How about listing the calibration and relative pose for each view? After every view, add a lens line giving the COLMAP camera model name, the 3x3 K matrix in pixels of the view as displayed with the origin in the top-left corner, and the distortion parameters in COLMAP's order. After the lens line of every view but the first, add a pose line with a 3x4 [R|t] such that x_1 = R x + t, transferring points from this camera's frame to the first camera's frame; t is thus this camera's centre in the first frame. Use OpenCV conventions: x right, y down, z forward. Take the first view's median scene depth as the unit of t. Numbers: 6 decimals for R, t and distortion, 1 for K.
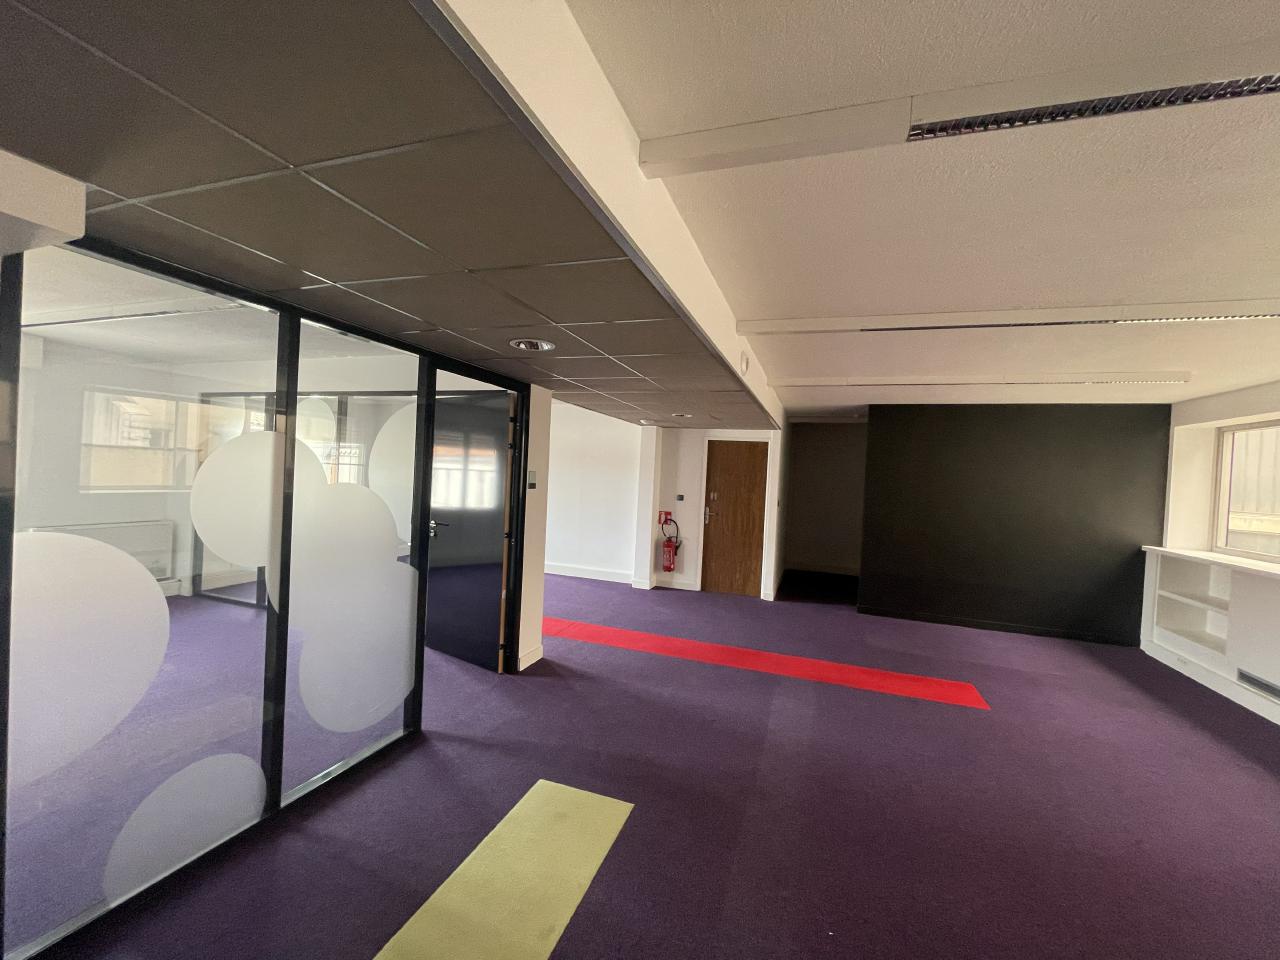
lens RADIAL K [[520.1, 0, 642.7], [0, 520.1, 478.6], [0, 0, 1]] dist [0.000482, -0.000025]
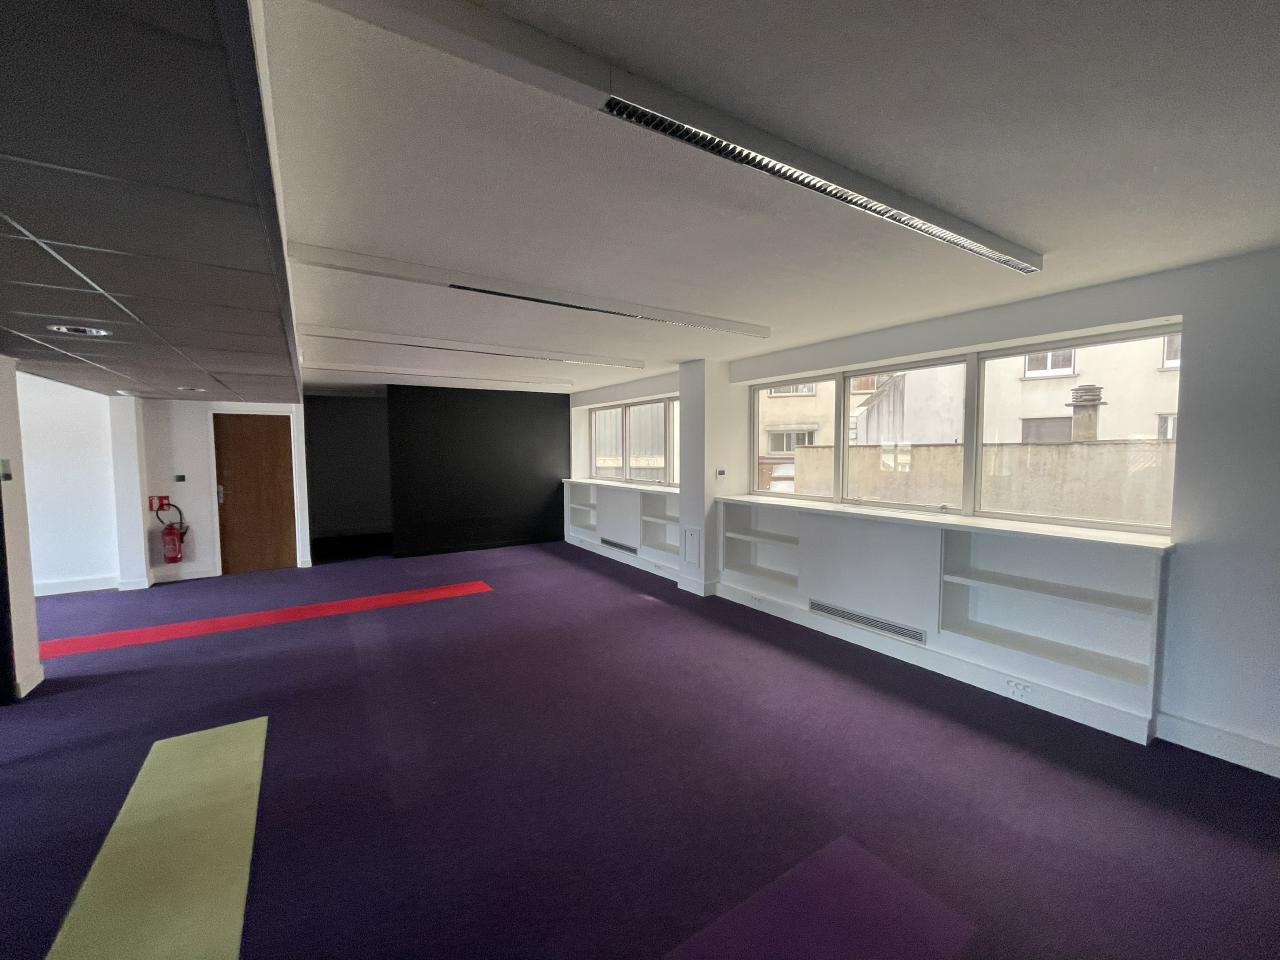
lens RADIAL K [[520.1, 0, 640.1], [0, 520.1, 481.2], [0, 0, 1]] dist [0.000482, -0.000025]
pose [[0.618715, -0.100841, 0.779117, -0.158505], [0.043702, 0.994610, 0.094027, -0.009221], [-0.784399, -0.024126, 0.619787, -0.197702]]
